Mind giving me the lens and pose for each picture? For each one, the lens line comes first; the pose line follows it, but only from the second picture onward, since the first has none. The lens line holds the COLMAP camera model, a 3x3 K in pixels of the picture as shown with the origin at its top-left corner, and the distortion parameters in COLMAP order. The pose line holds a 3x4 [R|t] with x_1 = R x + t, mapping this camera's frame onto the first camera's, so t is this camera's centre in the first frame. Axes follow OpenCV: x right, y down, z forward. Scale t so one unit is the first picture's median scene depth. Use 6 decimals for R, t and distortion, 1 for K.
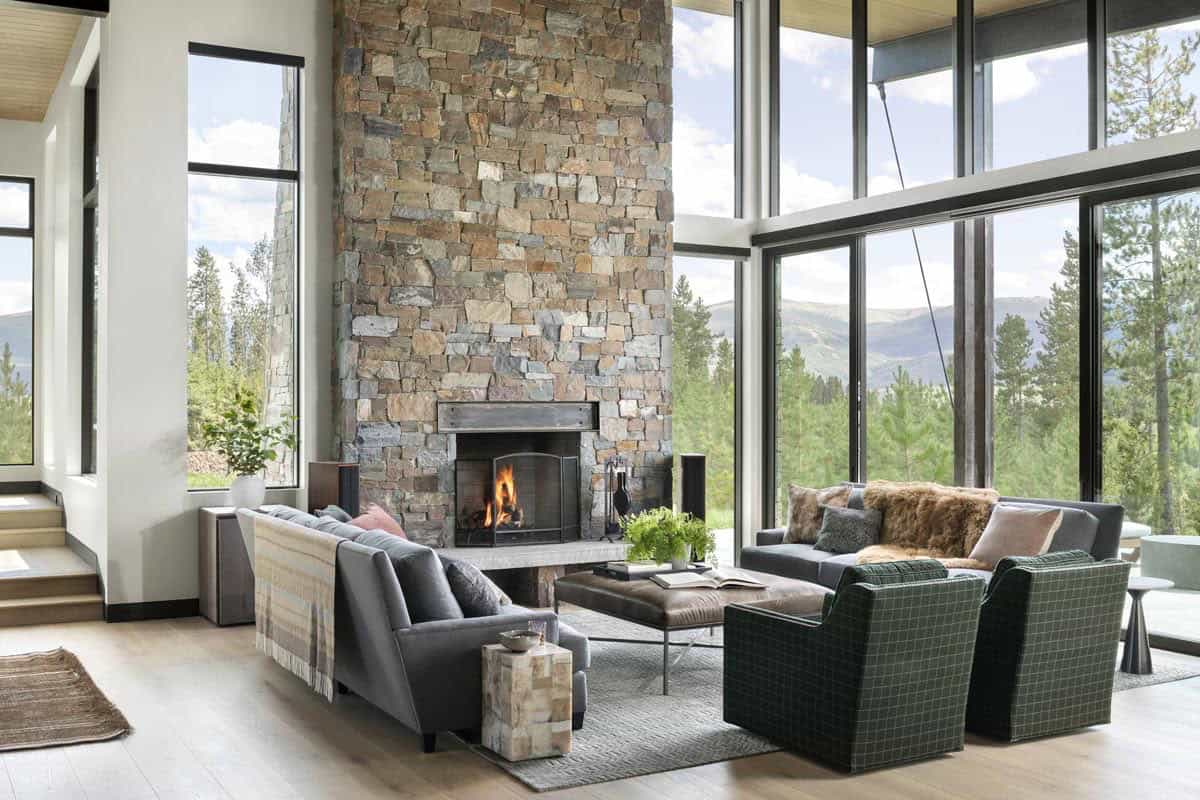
lens RADIAL K [[1249.0, 0, 600.0], [0, 1249.0, 400.0], [0, 0, 1]] dist [0.008975, -0.006182]
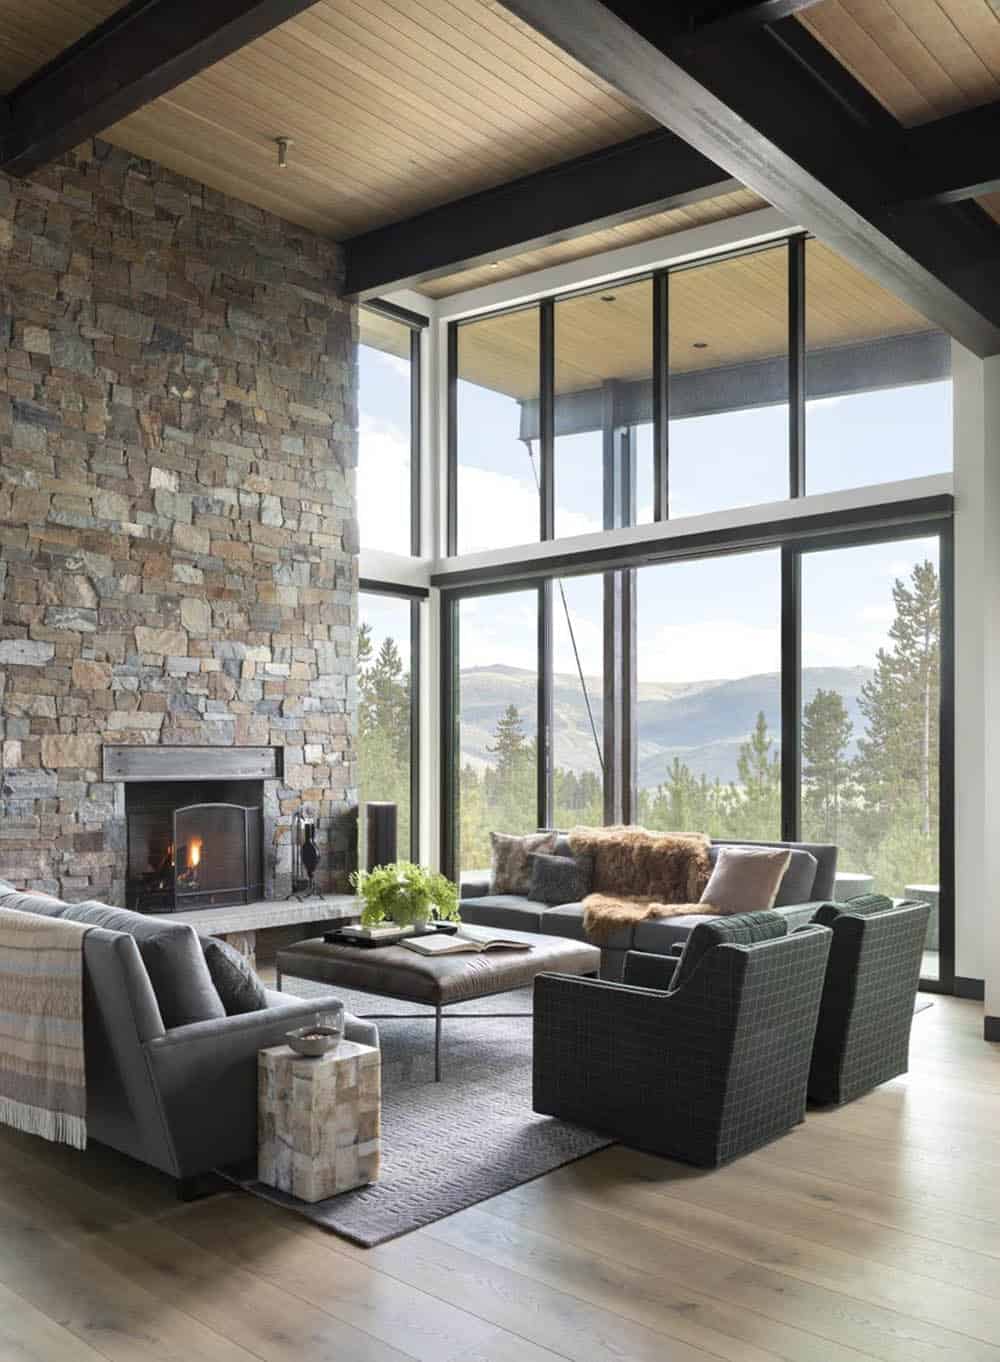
lens RADIAL K [[1104.3, 0, 503.2], [0, 1104.3, 751.9], [0, 0, 1]] dist [-0.003456, 0.006420]
pose [[0.948942, -0.000200, 0.315450, -0.107631], [0.002595, 0.999971, -0.007173, 0.012180], [-0.315440, 0.007625, 0.948915, 0.201559]]
